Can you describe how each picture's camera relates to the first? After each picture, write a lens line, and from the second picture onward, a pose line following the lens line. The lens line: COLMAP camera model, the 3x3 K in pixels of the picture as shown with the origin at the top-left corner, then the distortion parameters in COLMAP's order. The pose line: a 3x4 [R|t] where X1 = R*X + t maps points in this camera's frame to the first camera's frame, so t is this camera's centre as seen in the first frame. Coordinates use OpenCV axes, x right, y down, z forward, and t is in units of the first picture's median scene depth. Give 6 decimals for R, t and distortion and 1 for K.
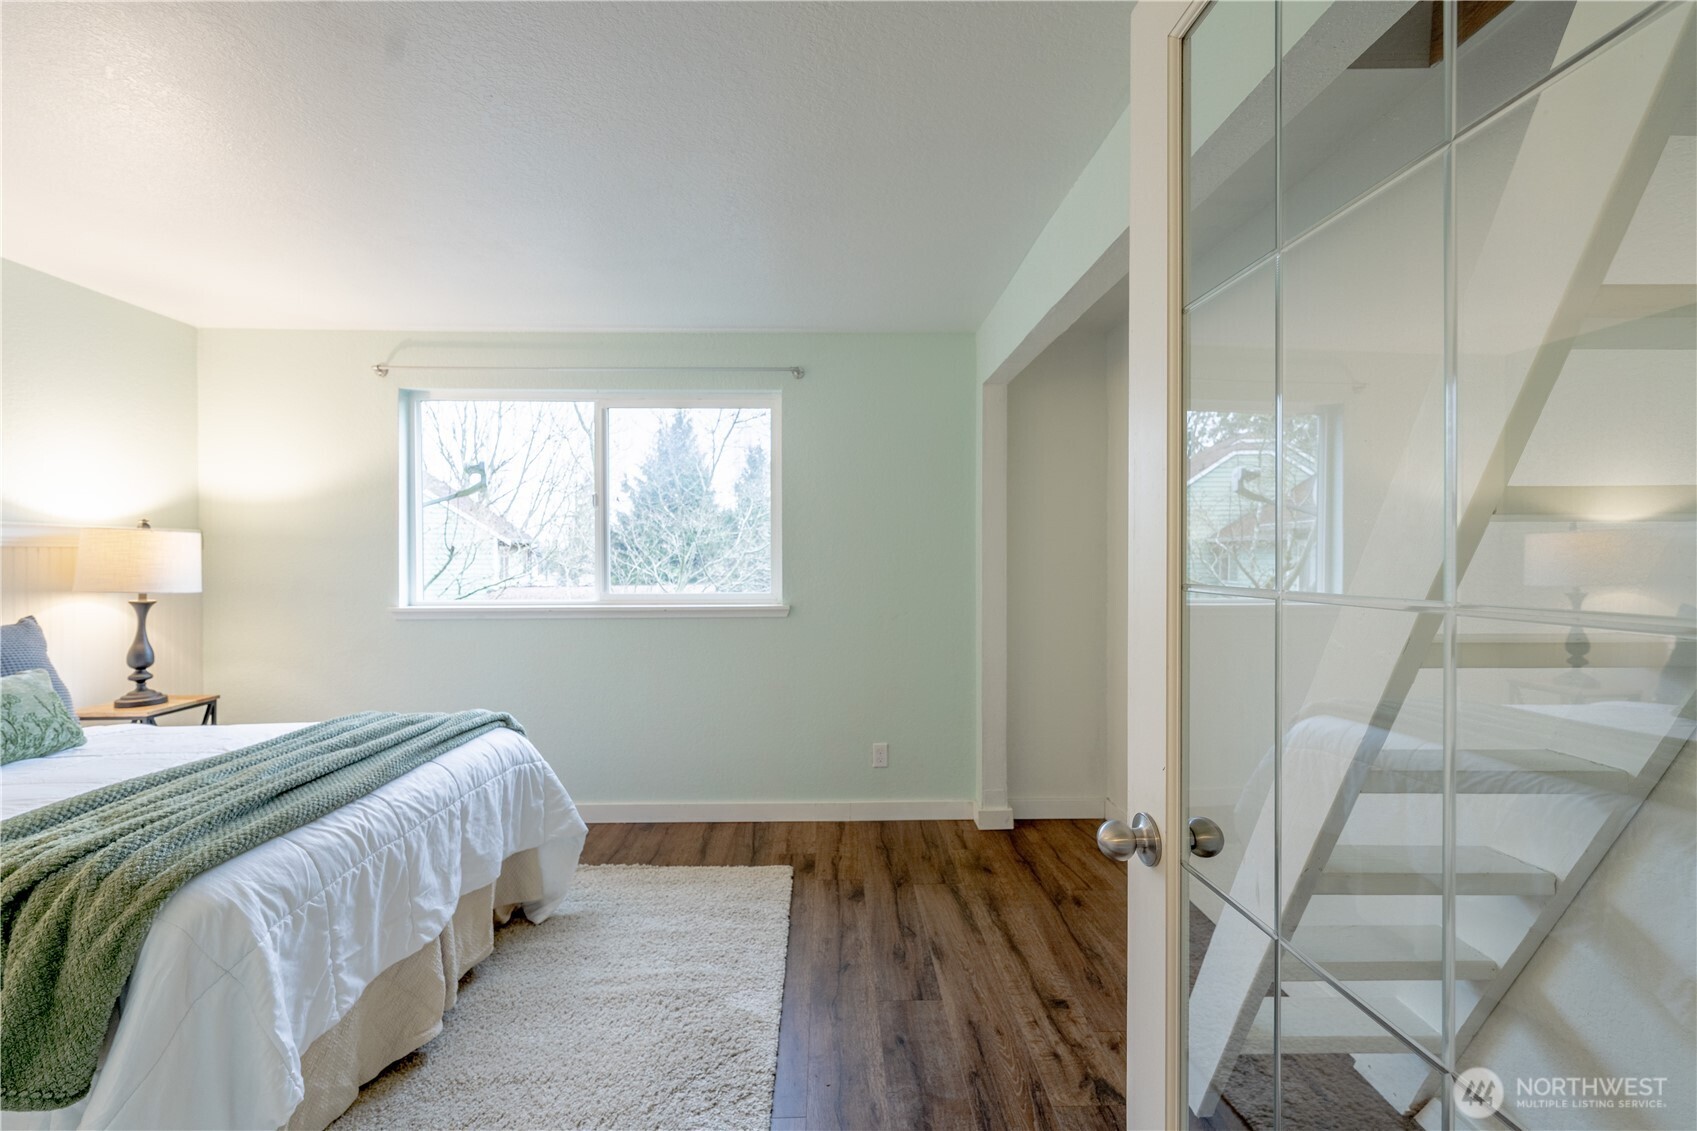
lens RADIAL K [[688.6, 0, 841.5], [0, 688.6, 556.5], [0, 0, 1]] dist [0.000238, -0.000865]
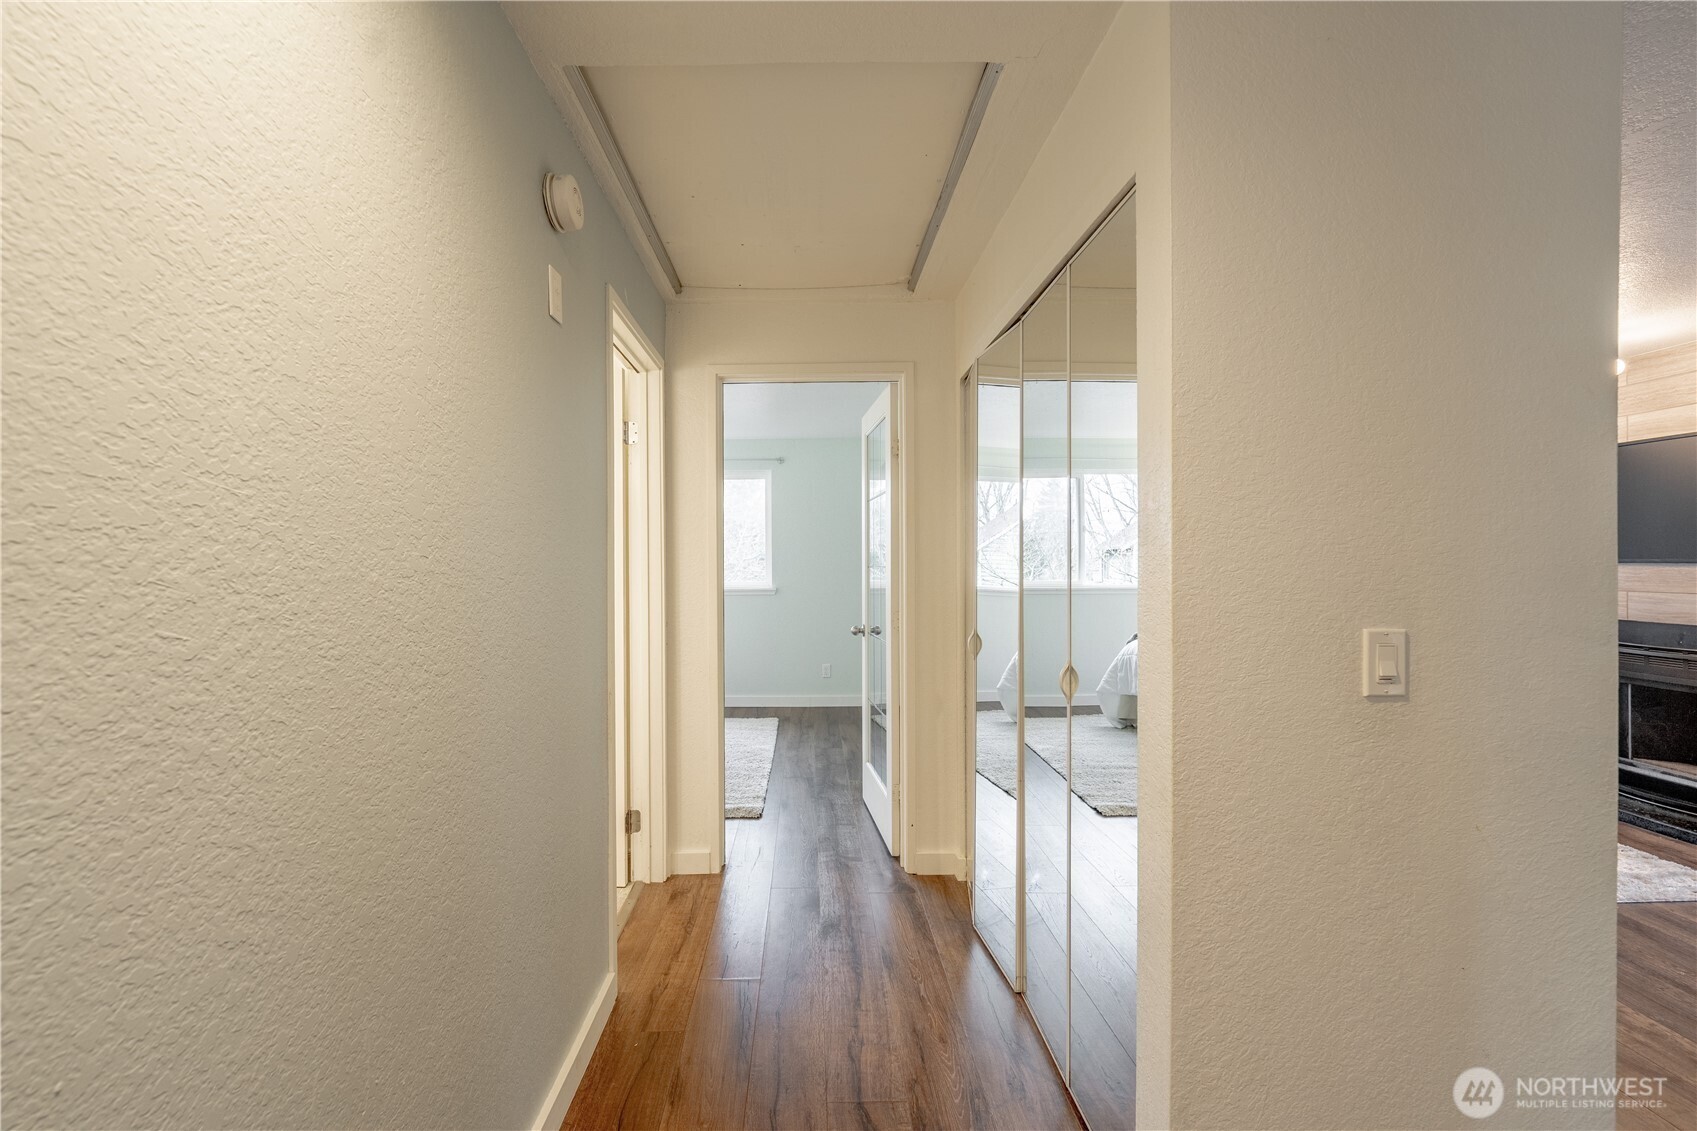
lens RADIAL K [[688.6, 0, 799.2], [0, 688.6, 566.2], [0, 0, 1]] dist [0.000238, -0.000865]
pose [[0.999459, -0.004109, -0.032617, 0.067534], [0.004229, 0.999985, 0.003620, 0.008002], [0.032601, -0.003756, 0.999461, -1.200722]]
